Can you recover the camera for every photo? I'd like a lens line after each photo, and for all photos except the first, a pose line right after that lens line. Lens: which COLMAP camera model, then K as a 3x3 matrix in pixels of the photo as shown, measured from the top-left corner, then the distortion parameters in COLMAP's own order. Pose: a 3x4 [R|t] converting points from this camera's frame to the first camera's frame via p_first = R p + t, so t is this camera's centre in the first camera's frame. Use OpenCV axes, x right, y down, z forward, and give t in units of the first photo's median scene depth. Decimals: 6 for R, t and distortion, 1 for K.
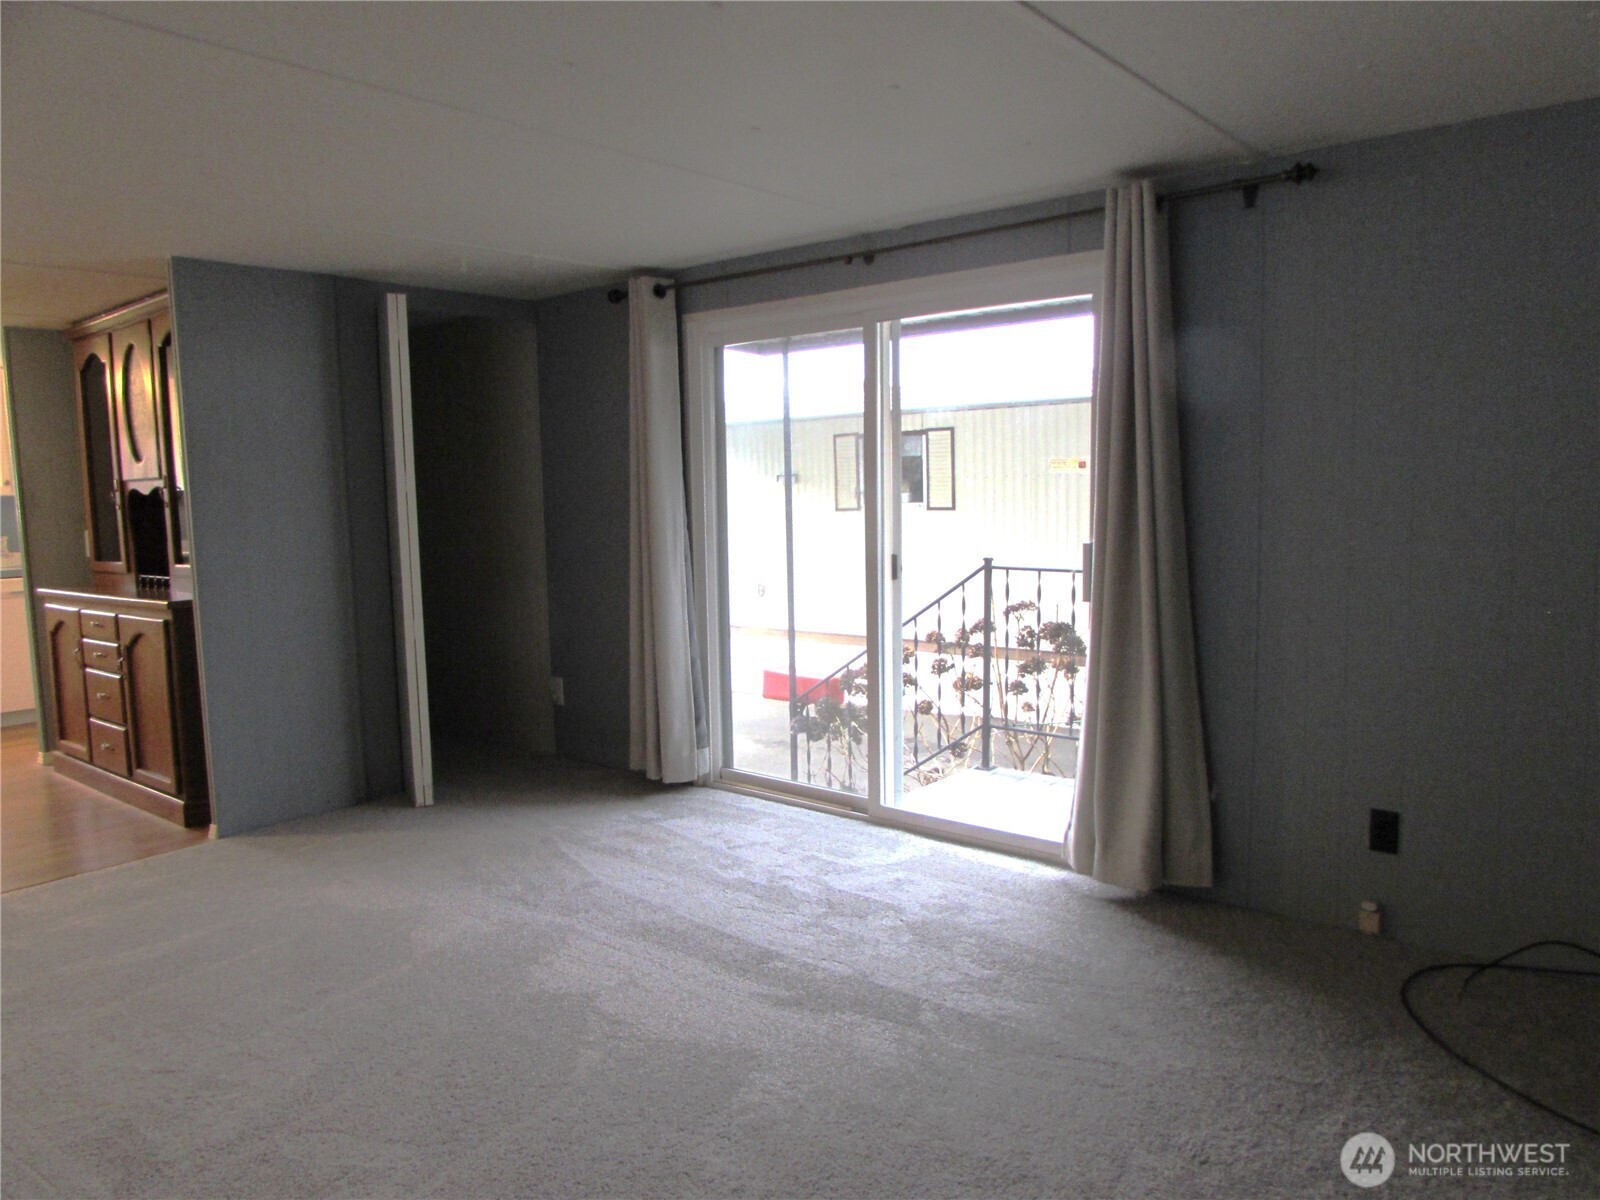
lens RADIAL K [[1137.3, 0, 810.2], [0, 1137.3, 595.5], [0, 0, 1]] dist [-0.029386, 0.000709]
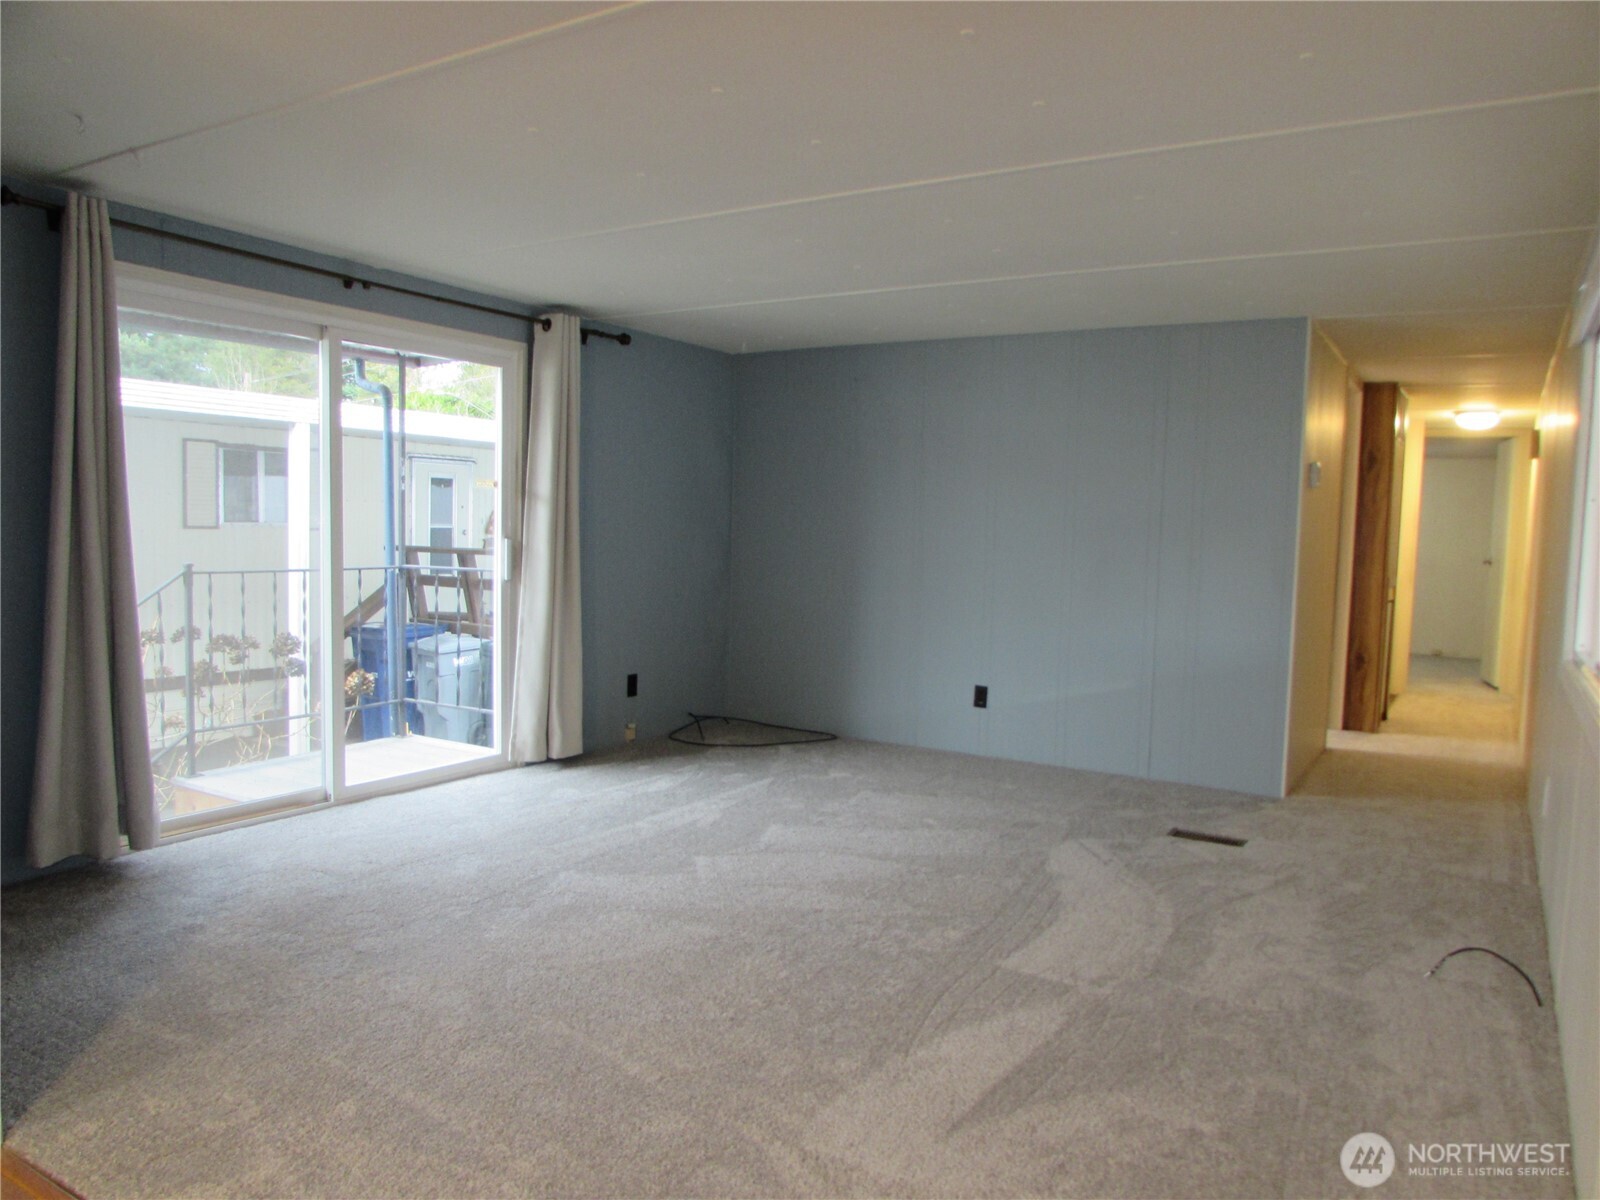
lens RADIAL K [[1128.0, 0, 803.8], [0, 1128.0, 597.4], [0, 0, 1]] dist [-0.013410, 0.001169]
pose [[-0.143001, -0.045487, 0.988677, -0.975014], [0.079020, 0.995230, 0.057218, -0.018846], [-0.986563, 0.086308, -0.138724, 0.655432]]
